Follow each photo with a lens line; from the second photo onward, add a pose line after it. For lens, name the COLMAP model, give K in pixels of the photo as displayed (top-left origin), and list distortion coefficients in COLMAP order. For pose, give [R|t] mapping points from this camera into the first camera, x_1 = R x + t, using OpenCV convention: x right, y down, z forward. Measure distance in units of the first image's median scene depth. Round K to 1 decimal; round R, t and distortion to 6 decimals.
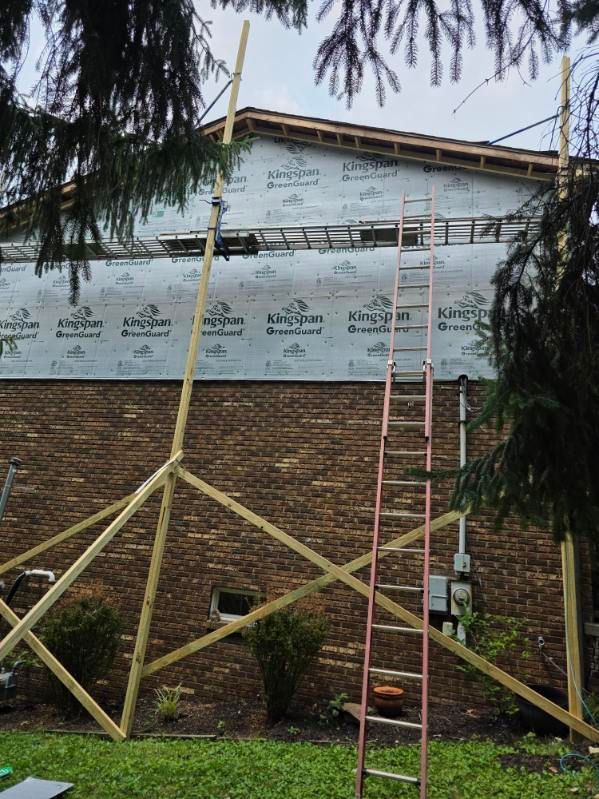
lens RADIAL K [[560.5, 0, 299.5], [0, 560.5, 399.5], [0, 0, 1]] dist [0.044387, 0.000733]
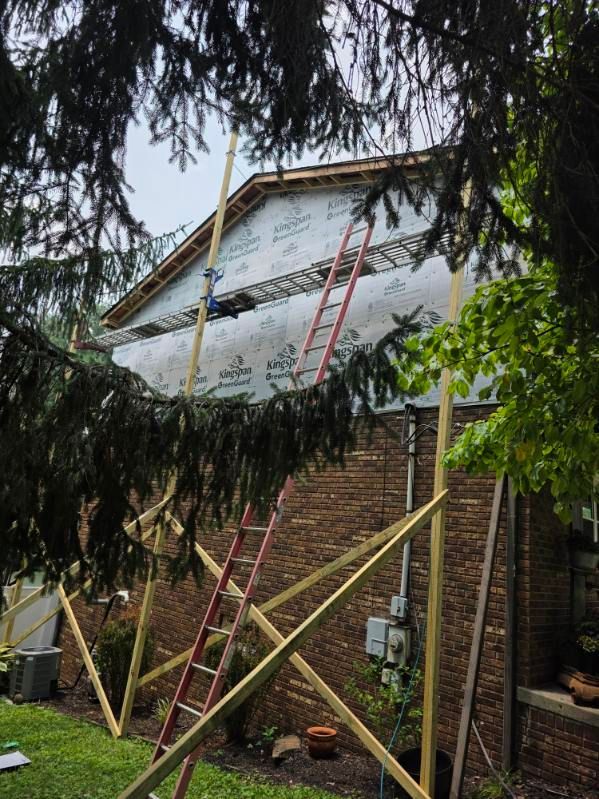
lens RADIAL K [[565.9, 0, 299.5], [0, 565.9, 399.5], [0, 0, 1]] dist [0.040272, -0.001149]
pose [[0.874758, -0.113276, -0.471134, 0.545157], [0.104417, 0.993515, -0.045001, -0.025750], [0.473176, -0.009830, 0.880913, 0.073473]]
